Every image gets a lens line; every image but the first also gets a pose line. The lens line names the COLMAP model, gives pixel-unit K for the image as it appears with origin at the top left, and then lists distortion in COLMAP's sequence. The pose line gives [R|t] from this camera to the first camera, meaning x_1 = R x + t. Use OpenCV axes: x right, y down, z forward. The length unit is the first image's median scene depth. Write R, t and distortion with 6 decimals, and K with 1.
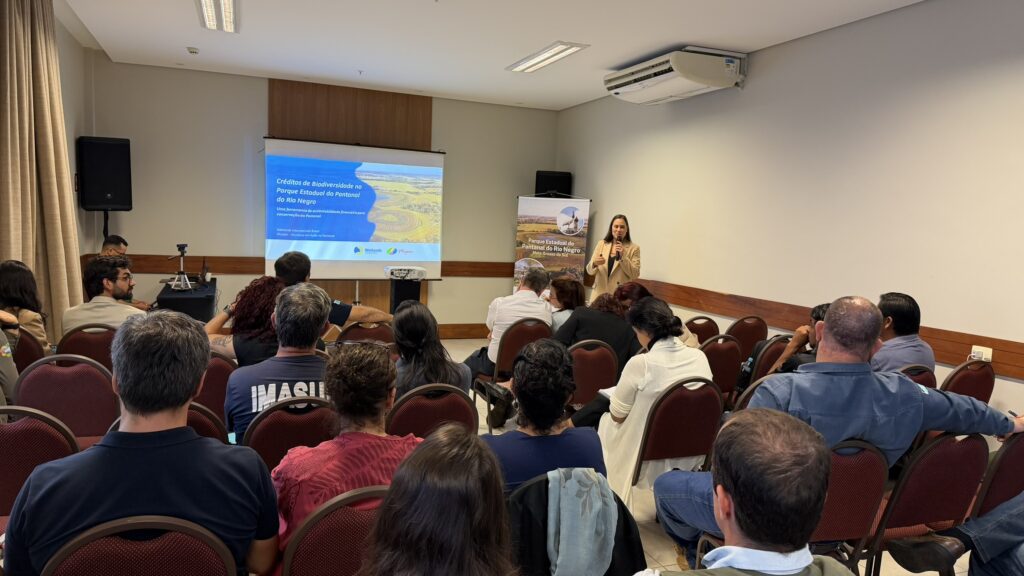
lens RADIAL K [[703.3, 0, 512.0], [0, 703.3, 288.0], [0, 0, 1]] dist [0.058396, -0.000462]
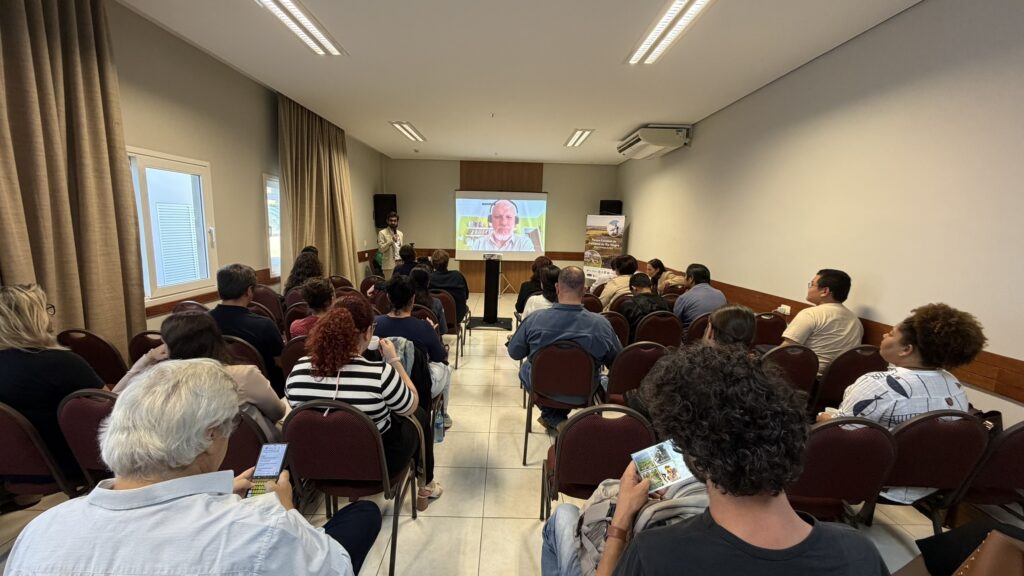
lens RADIAL K [[404.0, 0, 512.0], [0, 404.0, 288.0], [0, 0, 1]] dist [-0.000212, -0.000015]
pose [[0.929847, 0.037680, -0.366011, 0.246630], [-0.020084, 0.998457, 0.051766, 0.005533], [0.367397, -0.040783, 0.929169, -0.029966]]
